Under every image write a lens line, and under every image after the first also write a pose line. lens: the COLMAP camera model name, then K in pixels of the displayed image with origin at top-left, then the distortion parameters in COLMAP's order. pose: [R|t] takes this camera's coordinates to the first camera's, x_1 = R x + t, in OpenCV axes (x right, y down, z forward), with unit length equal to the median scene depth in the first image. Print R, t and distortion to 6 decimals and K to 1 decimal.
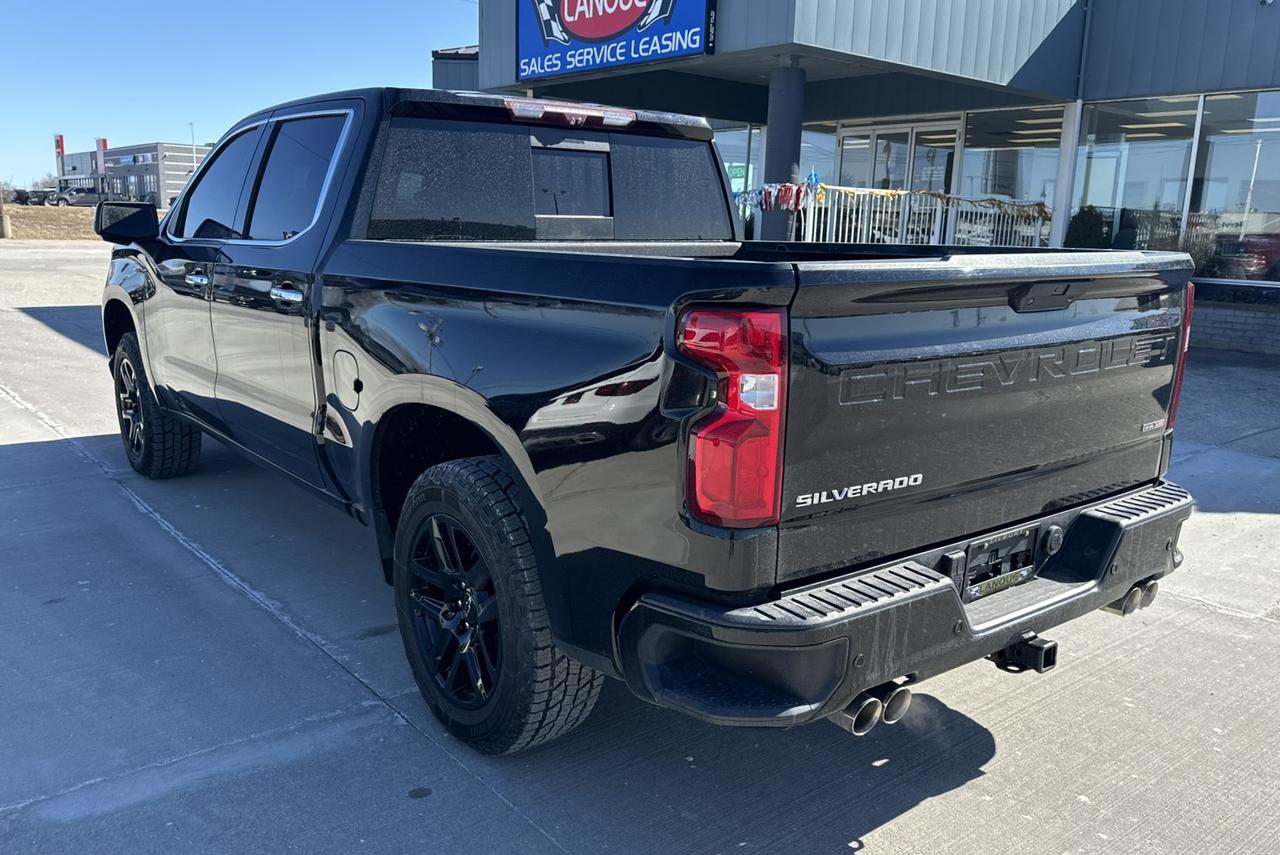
lens RADIAL K [[884.8, 0, 640.0], [0, 884.8, 428.3], [0, 0, 1]] dist [0.002087, -0.000696]
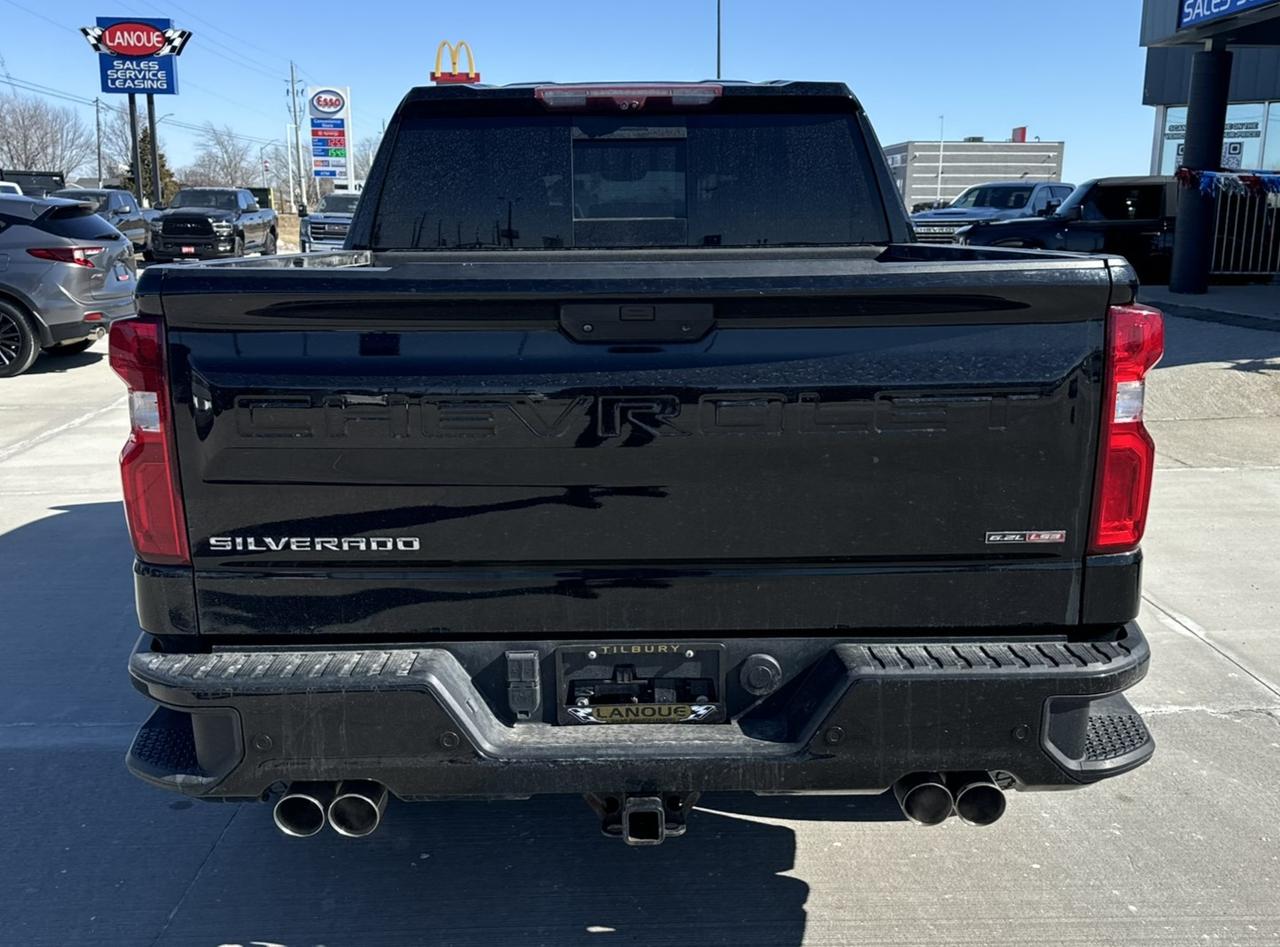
lens RADIAL K [[1064.4, 0, 633.9], [0, 1064.4, 474.2], [0, 0, 1]] dist [0.065533, -0.055900]
pose [[0.840797, 0.096826, -0.532621, 0.517744], [-0.098026, 0.994841, 0.026108, -0.025522], [0.532401, 0.030259, 0.845951, 0.154641]]
